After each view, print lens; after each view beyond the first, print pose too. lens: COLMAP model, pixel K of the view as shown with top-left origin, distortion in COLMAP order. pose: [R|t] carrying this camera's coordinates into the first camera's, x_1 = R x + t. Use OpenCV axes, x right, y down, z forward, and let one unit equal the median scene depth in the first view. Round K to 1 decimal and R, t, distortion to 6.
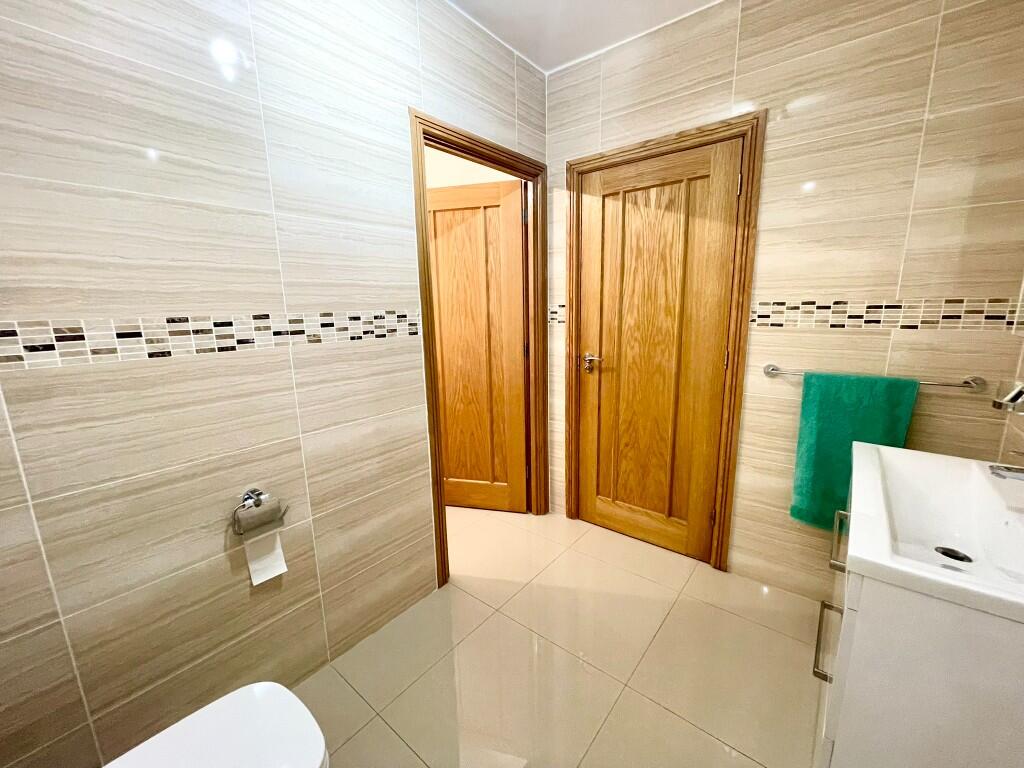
lens RADIAL K [[415.5, 0, 512.0], [0, 415.5, 384.0], [0, 0, 1]] dist [0.000904, -0.000587]
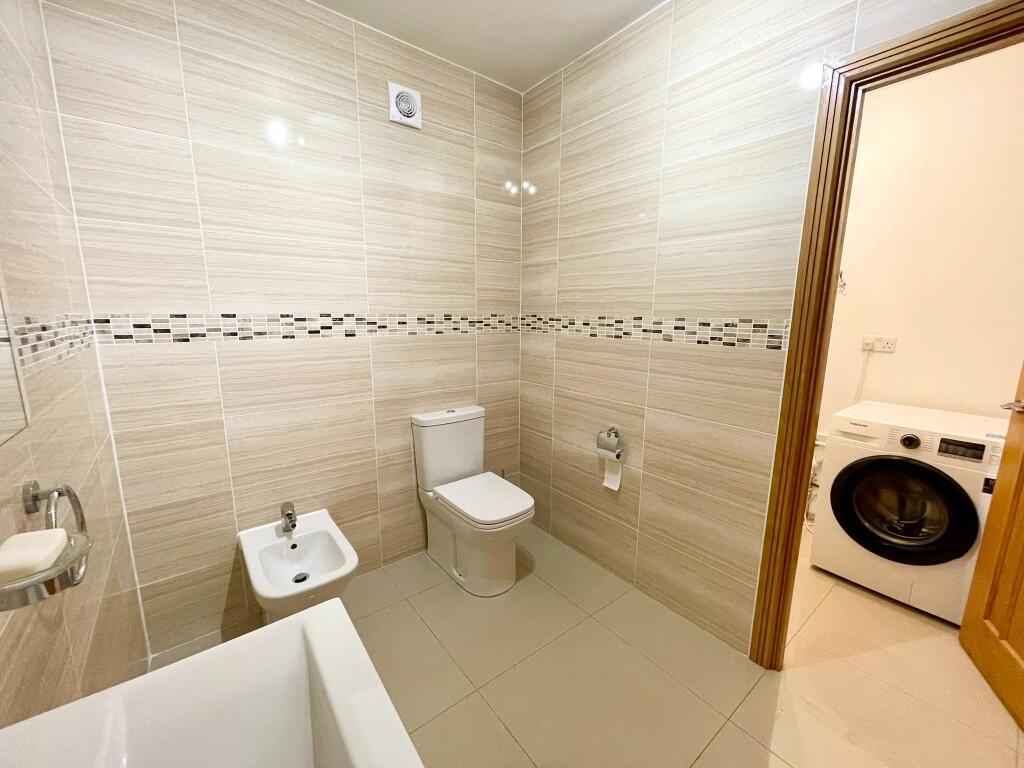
lens RADIAL K [[415.5, 0, 512.0], [0, 415.5, 384.0], [0, 0, 1]] dist [0.000904, -0.000587]
pose [[-0.222125, 0.185273, -0.957254, 0.868110], [-0.190685, 0.954567, 0.229000, -0.175376], [0.956190, 0.233400, -0.176704, 0.810311]]
